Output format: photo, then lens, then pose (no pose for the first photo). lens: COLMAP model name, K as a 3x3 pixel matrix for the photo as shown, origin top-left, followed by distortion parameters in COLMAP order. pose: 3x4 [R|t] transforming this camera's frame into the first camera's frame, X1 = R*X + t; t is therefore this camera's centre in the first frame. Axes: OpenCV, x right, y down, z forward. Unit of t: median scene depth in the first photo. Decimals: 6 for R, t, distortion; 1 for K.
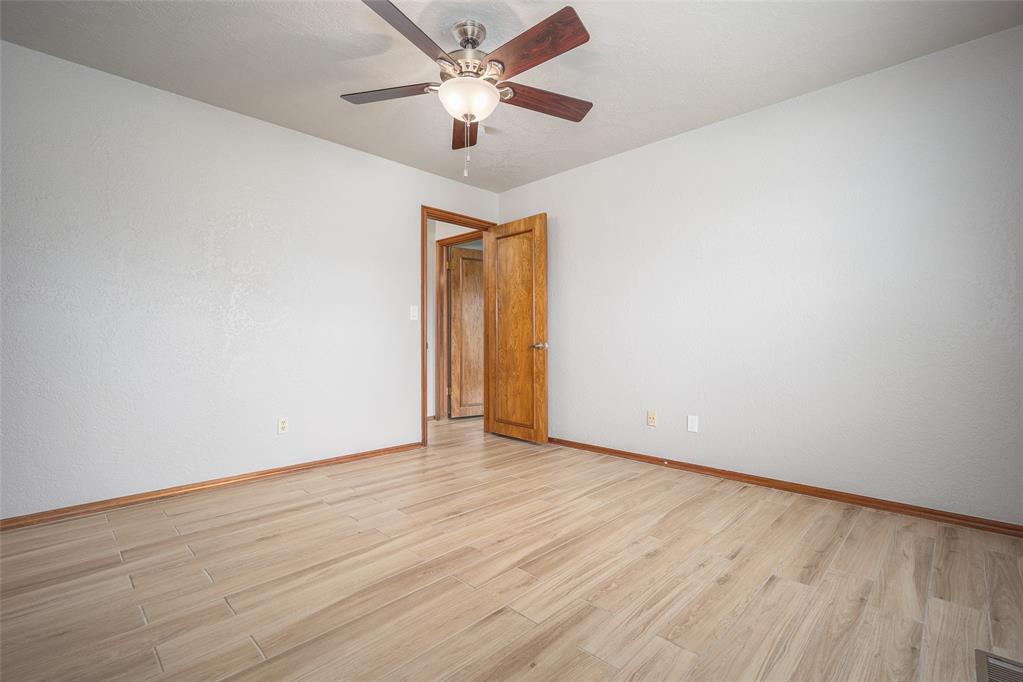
lens RADIAL K [[456.6, 0, 511.5], [0, 456.6, 341.0], [0, 0, 1]] dist [-0.000127, 0.000030]
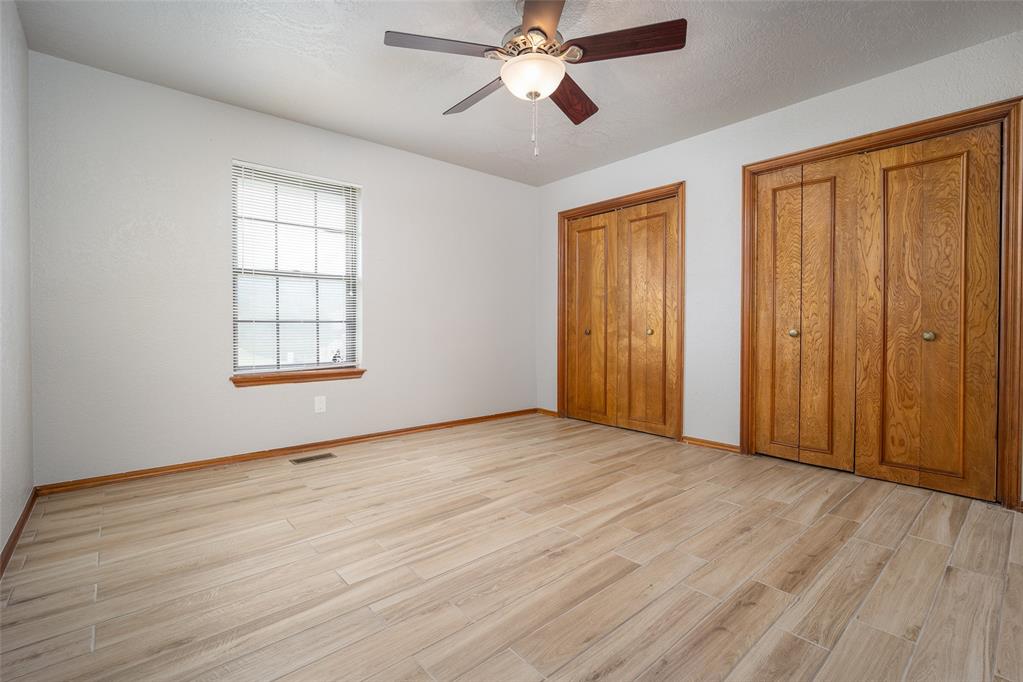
lens RADIAL K [[454.7, 0, 507.9], [0, 454.7, 313.9], [0, 0, 1]] dist [-0.000446, 0.000133]
pose [[-0.996438, 0.002399, 0.084294, -0.129559], [-0.000219, 0.999518, -0.031034, 0.008042], [-0.084328, -0.030942, -0.995958, 2.096685]]
